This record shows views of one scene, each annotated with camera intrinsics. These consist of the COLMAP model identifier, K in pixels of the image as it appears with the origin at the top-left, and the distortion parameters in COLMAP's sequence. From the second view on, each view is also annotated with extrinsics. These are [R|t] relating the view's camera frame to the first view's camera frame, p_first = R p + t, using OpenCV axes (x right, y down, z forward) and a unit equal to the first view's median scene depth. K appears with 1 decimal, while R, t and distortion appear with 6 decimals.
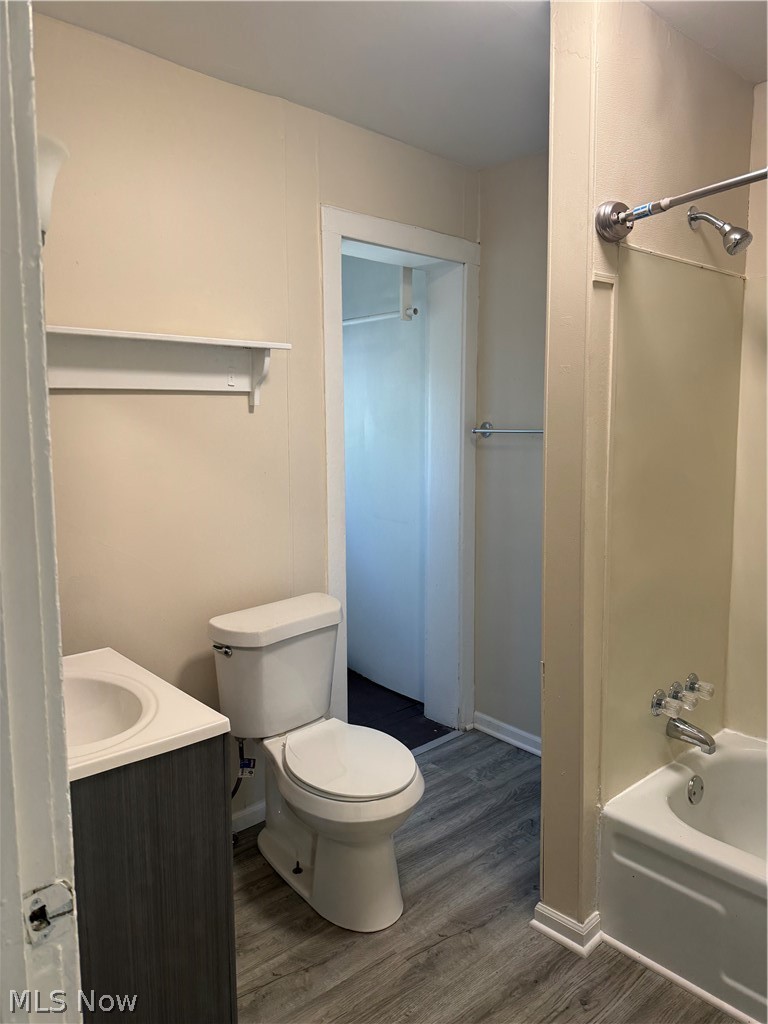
lens RADIAL K [[723.8, 0, 388.7], [0, 723.8, 521.7], [0, 0, 1]] dist [0.064939, -0.070320]
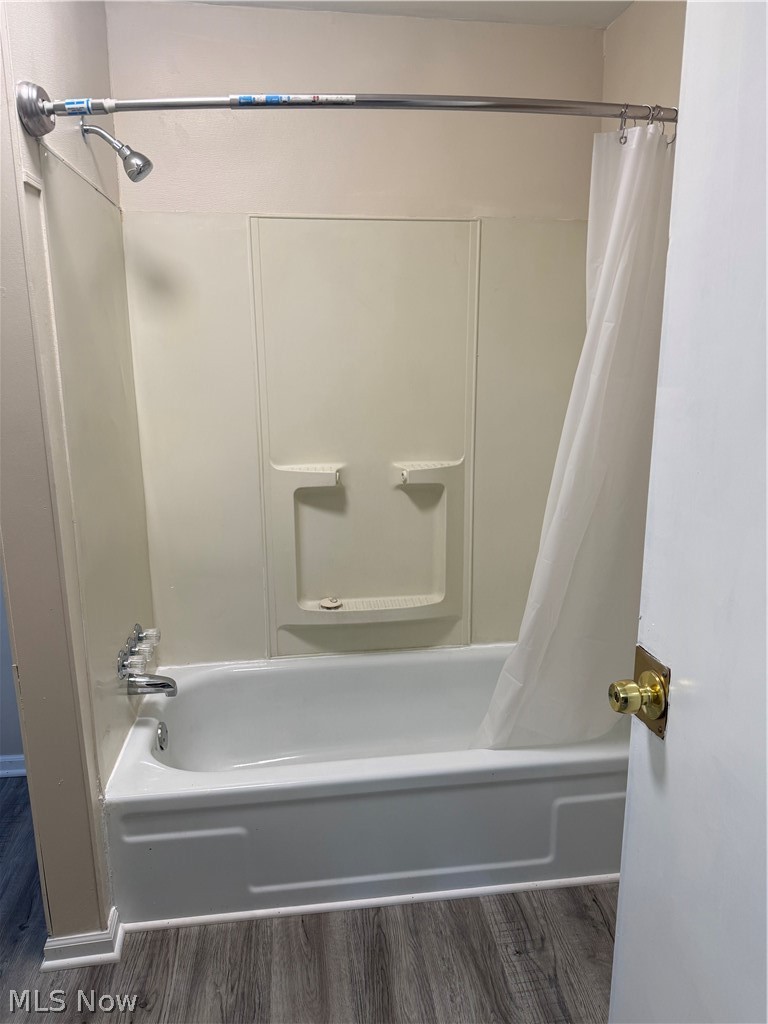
lens RADIAL K [[723.8, 0, 382.1], [0, 723.8, 515.0], [0, 0, 1]] dist [0.064939, -0.070320]
pose [[0.570763, -0.173468, 0.802582, -0.180008], [0.117190, 0.984633, 0.129476, -0.026679], [-0.812709, 0.020154, 0.582321, 0.200725]]
